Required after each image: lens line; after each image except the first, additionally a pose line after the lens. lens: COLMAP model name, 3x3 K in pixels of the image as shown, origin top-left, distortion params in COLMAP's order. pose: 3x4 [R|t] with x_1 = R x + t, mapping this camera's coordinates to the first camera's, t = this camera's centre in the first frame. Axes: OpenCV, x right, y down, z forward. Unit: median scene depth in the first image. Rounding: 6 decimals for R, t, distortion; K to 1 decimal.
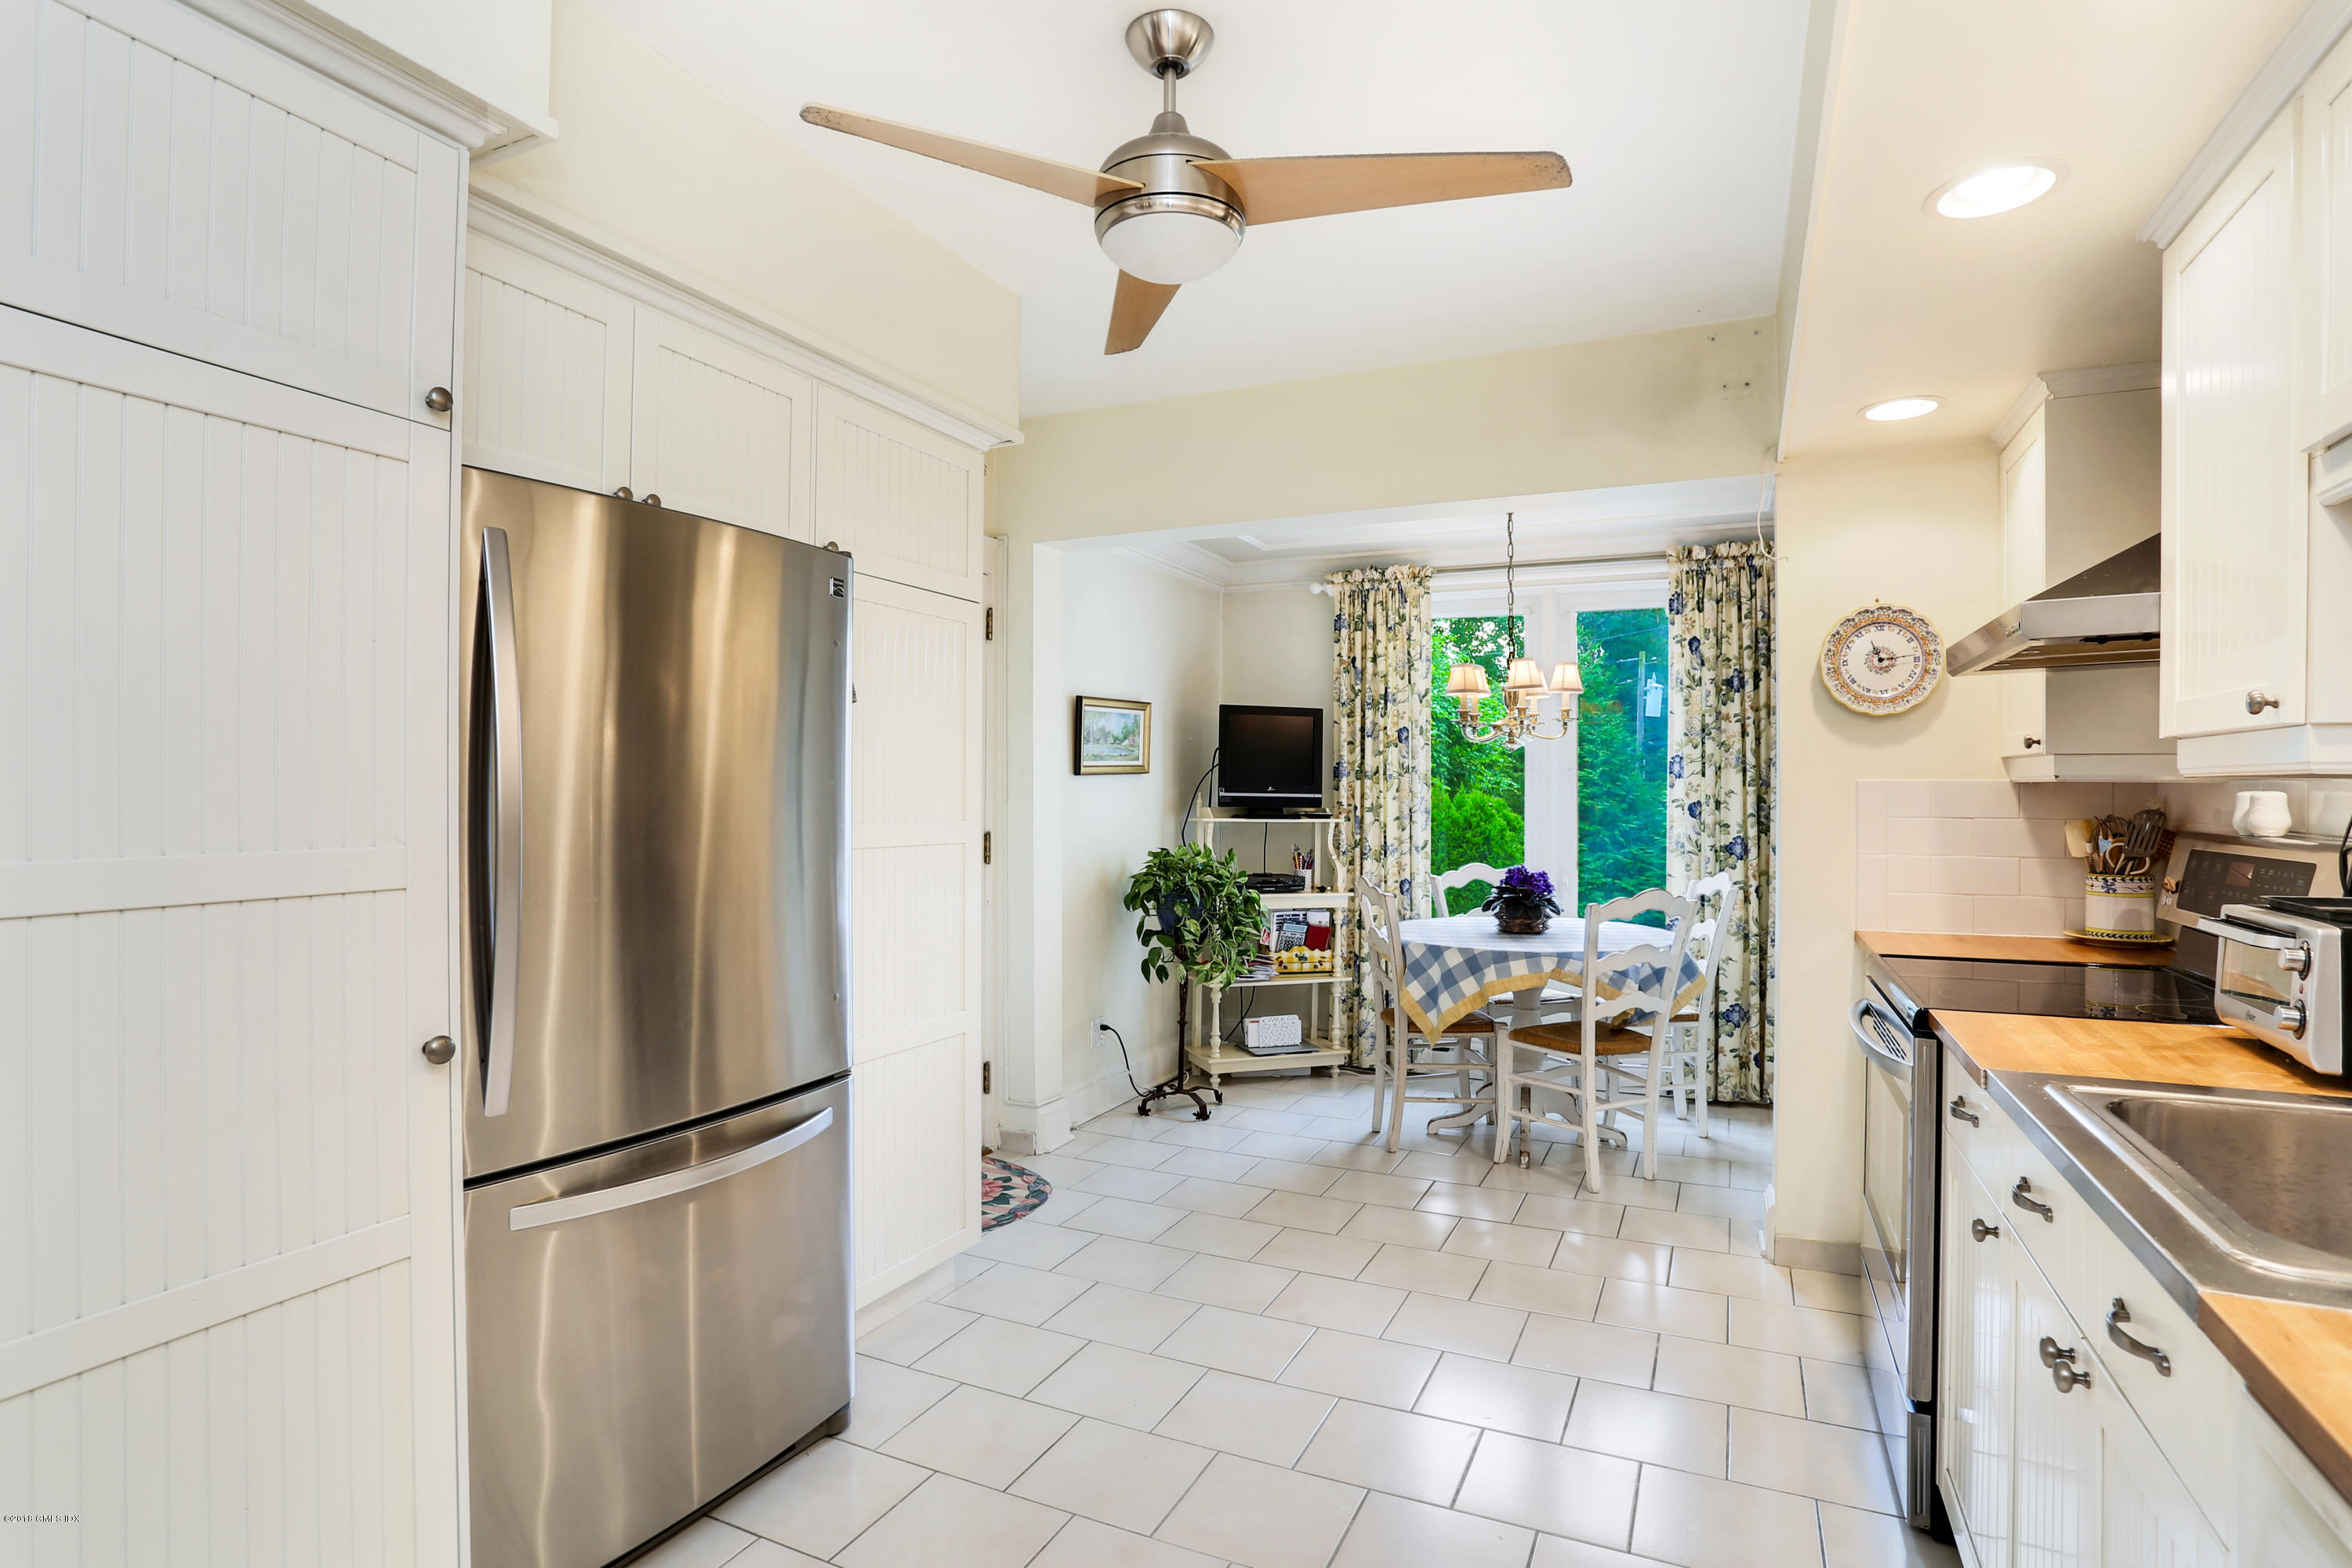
lens RADIAL K [[1194.2, 0, 1173.2], [0, 1194.2, 789.9], [0, 0, 1]] dist [-0.044342, 0.013617]
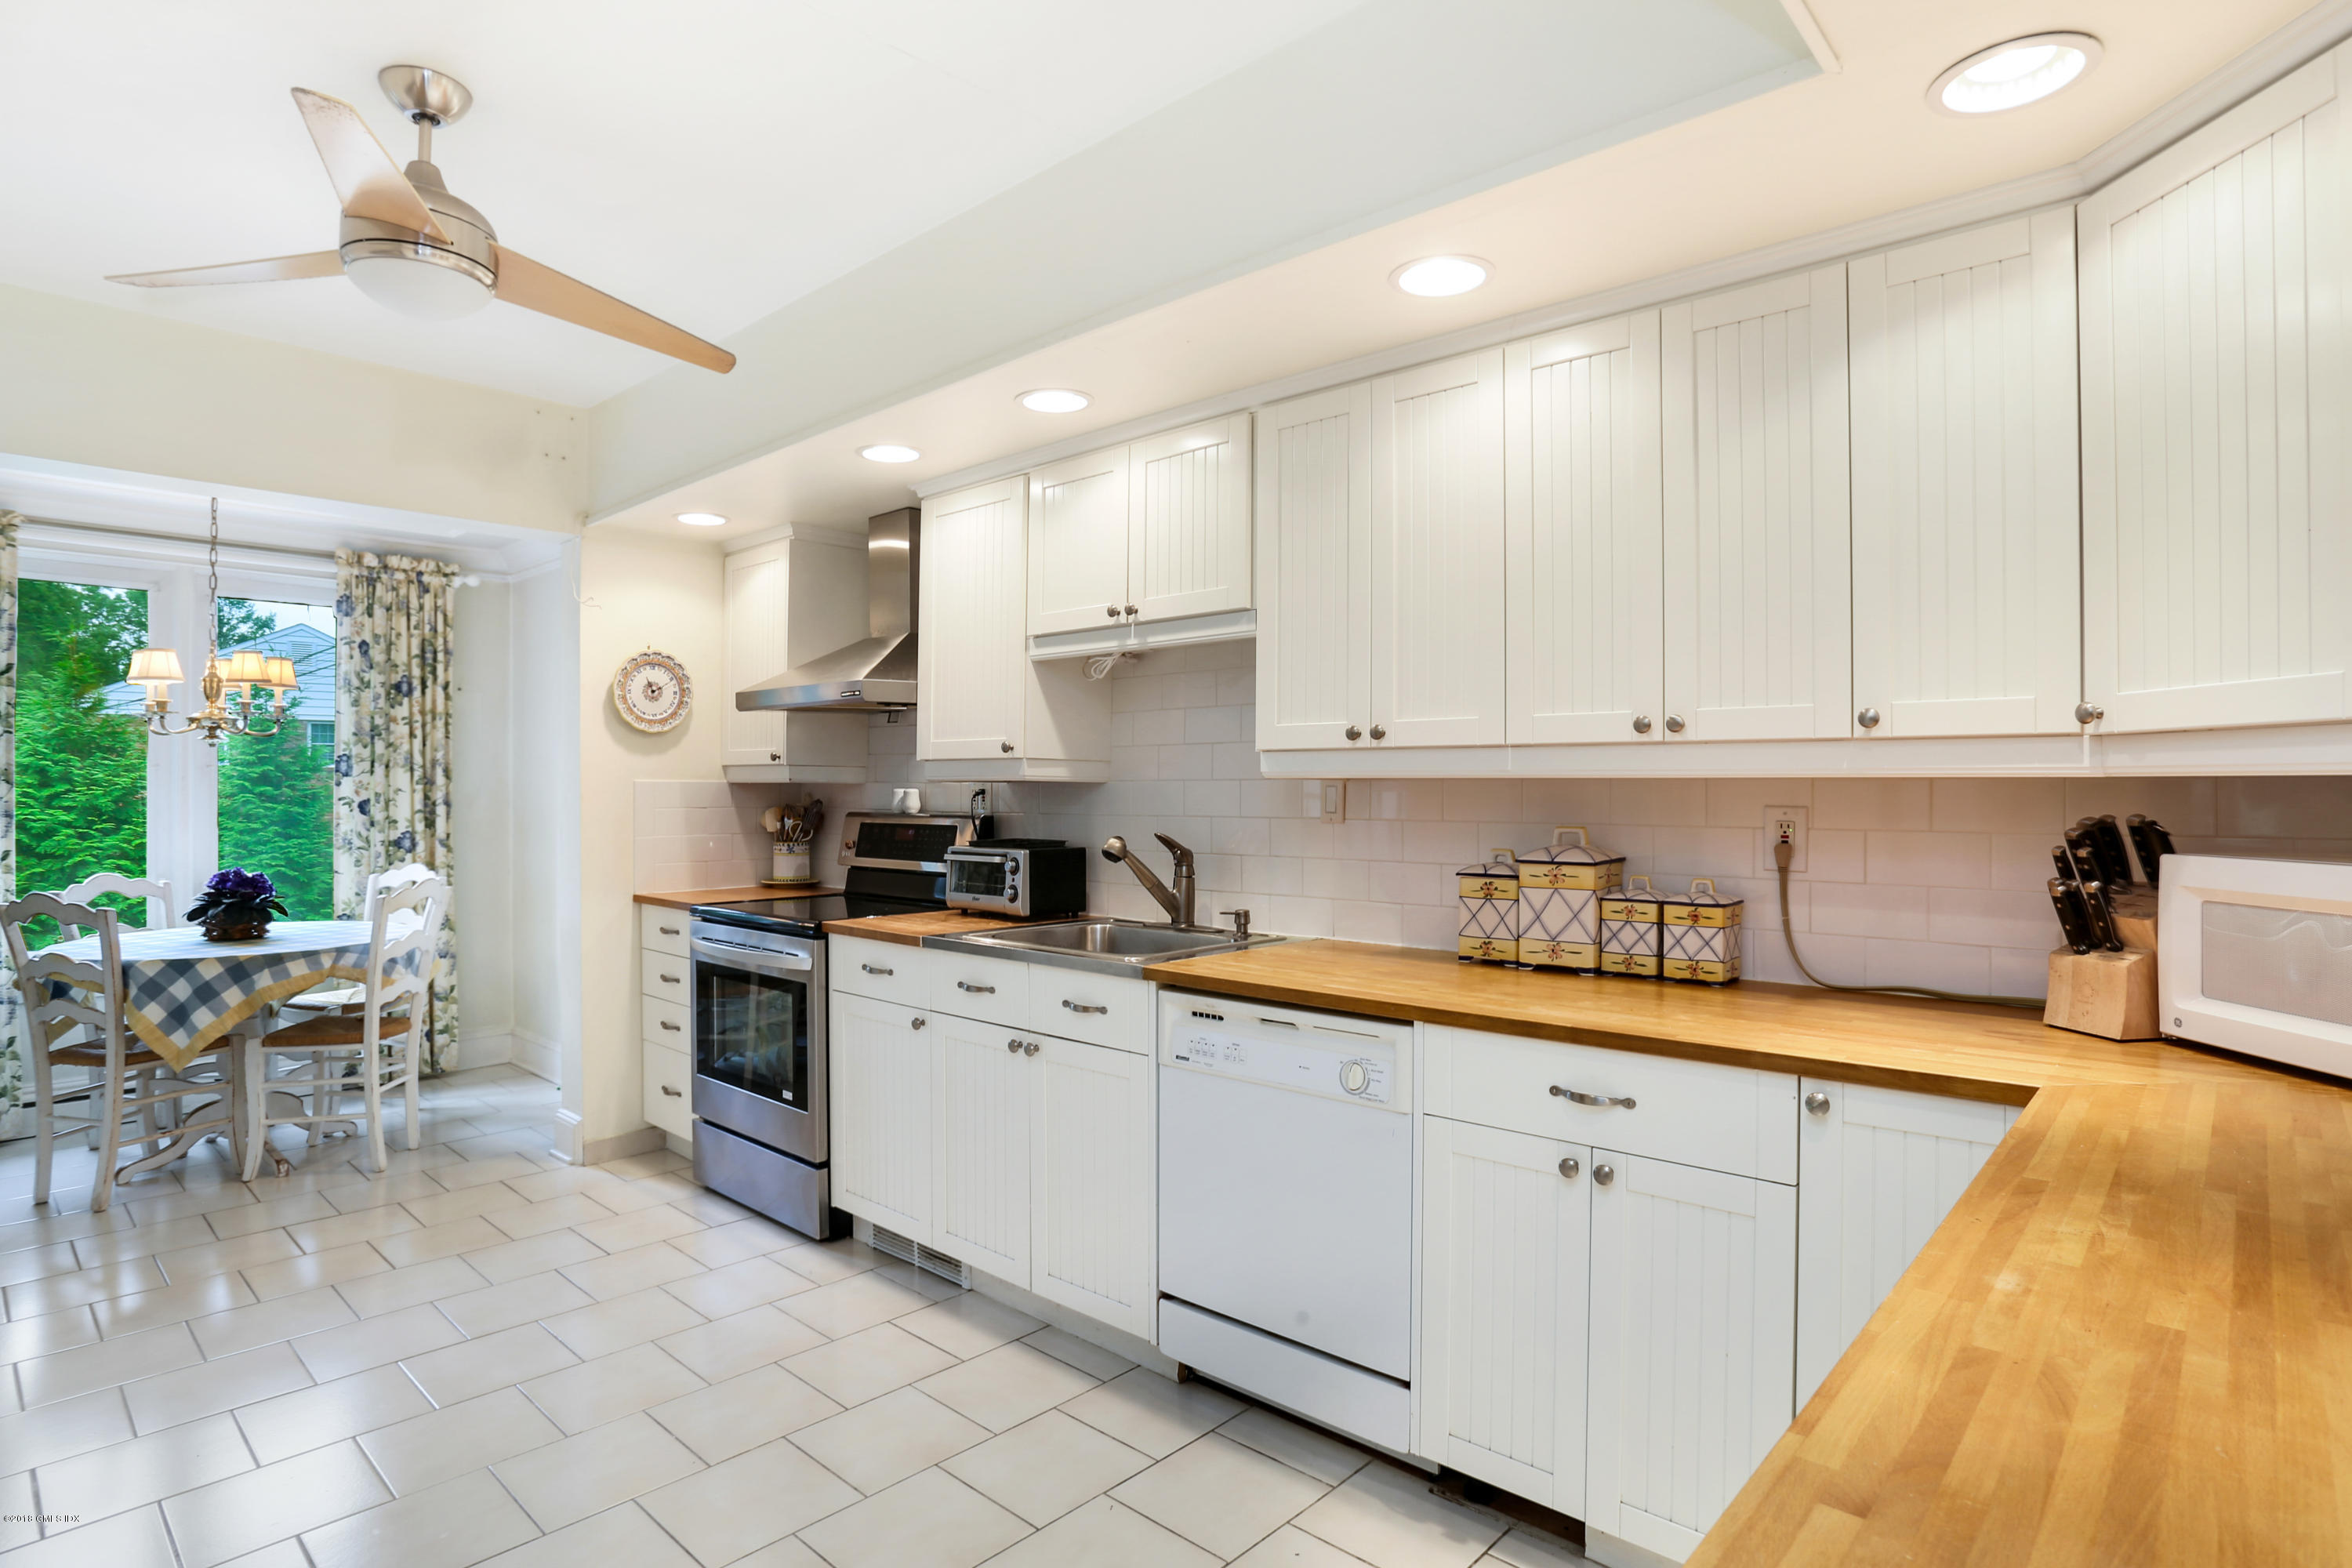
lens RADIAL K [[1194.2, 0, 1186.4], [0, 1194.2, 789.3], [0, 0, 1]] dist [-0.044342, 0.013617]
pose [[0.299559, 0.000045, 0.954078, -0.327433], [-0.000533, 1.000000, 0.000120, 0.000825], [-0.954077, -0.000544, 0.299559, 0.005902]]
